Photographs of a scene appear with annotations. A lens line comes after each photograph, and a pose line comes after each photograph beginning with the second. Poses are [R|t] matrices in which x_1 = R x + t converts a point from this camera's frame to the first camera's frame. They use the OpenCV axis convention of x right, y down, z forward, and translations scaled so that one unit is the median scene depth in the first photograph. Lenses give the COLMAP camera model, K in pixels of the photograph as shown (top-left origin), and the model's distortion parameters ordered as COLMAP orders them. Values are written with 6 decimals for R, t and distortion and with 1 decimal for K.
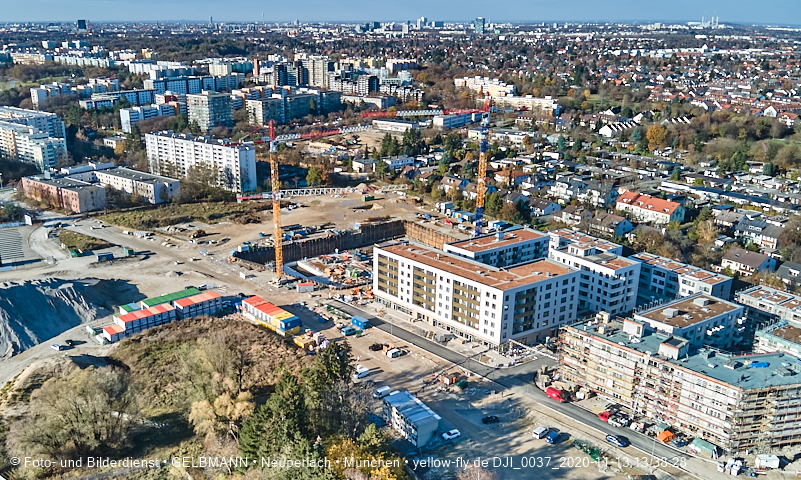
lens RADIAL K [[644.8, 0, 349.6], [0, 644.8, 329.5], [0, 0, 1]] dist [0.062345, -0.090225]
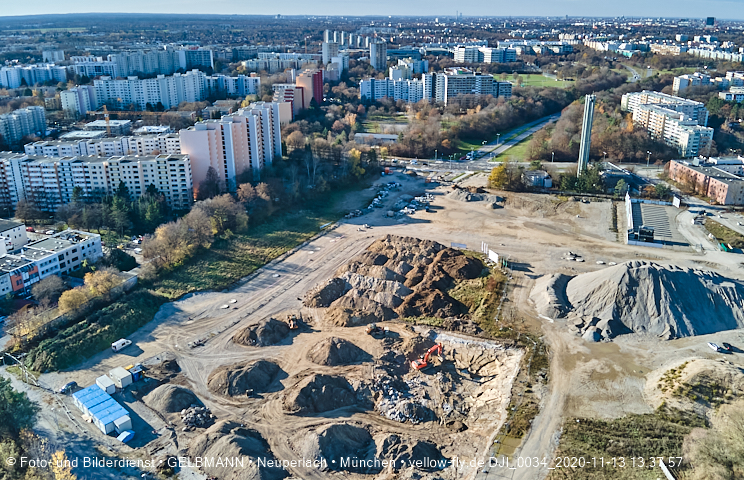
lens RADIAL K [[557.9, 0, 382.5], [0, 557.9, 267.8], [0, 0, 1]] dist [0.070853, -0.111782]
pose [[0.668920, 0.302828, -0.678852, -0.123340], [-0.318462, 0.941947, 0.106389, -0.008404], [0.671660, 0.145022, 0.726527, 0.012502]]
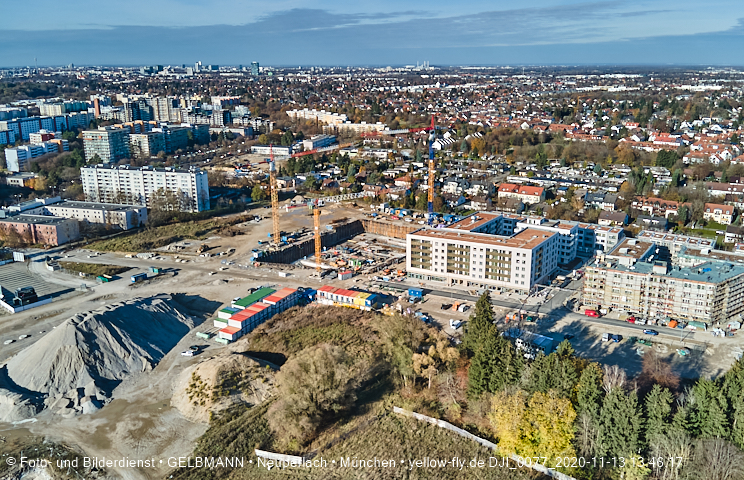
lens RADIAL K [[572.6, 0, 383.4], [0, 572.6, 252.2], [0, 0, 1]] dist [0.086188, -0.140379]
pose [[0.917789, -0.123119, 0.377499, -0.252440], [0.170784, 0.980682, -0.095371, 0.004481], [-0.358464, 0.152001, 0.921086, -0.016626]]
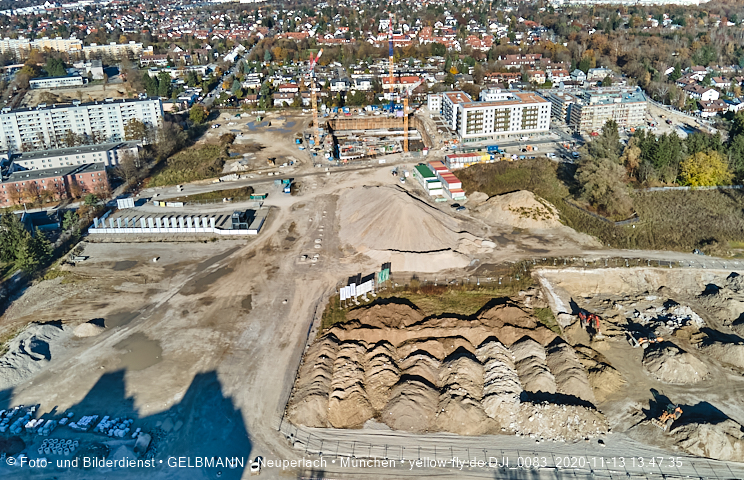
lens RADIAL K [[572.6, 0, 383.4], [0, 572.6, 252.2], [0, 0, 1]] dist [0.086188, -0.140379]
pose [[0.462780, -0.392864, 0.794665, -0.785148], [0.394152, 0.894140, 0.212505, -0.110303], [-0.794027, 0.214876, 0.568638, 0.232465]]
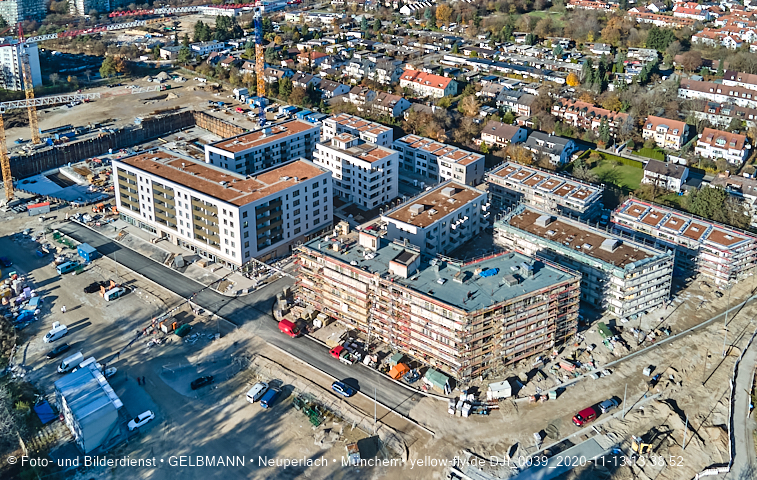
lens RADIAL K [[564.4, 0, 375.5], [0, 564.4, 129.2], [0, 0, 1]] dist [0.021290, -0.007494]
pose [[0.966514, -0.085735, 0.241869, 0.118518], [0.106061, 0.991729, -0.072287, -0.042623], [-0.233671, 0.095519, 0.967613, 0.094557]]
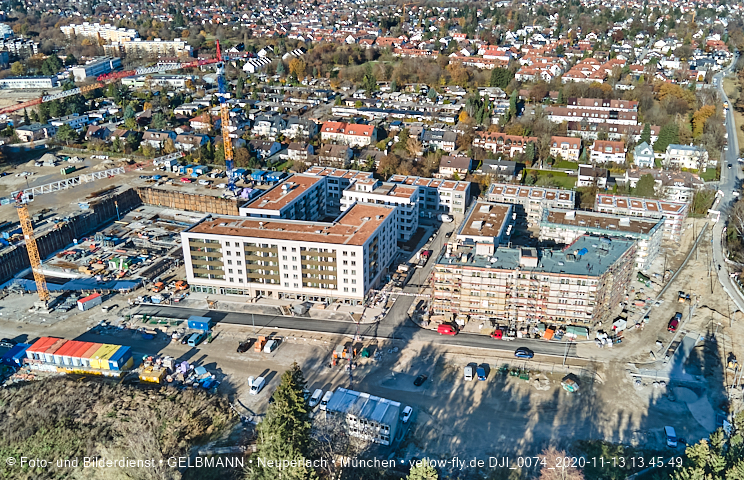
lens RADIAL K [[568.1, 0, 383.3], [0, 568.1, 250.6], [0, 0, 1]] dist [0.071663, -0.117819]
pose [[0.770622, -0.276568, 0.574154, -0.111366], [0.266741, 0.958190, 0.103541, -0.063645], [-0.578785, 0.073359, 0.812174, 0.133345]]
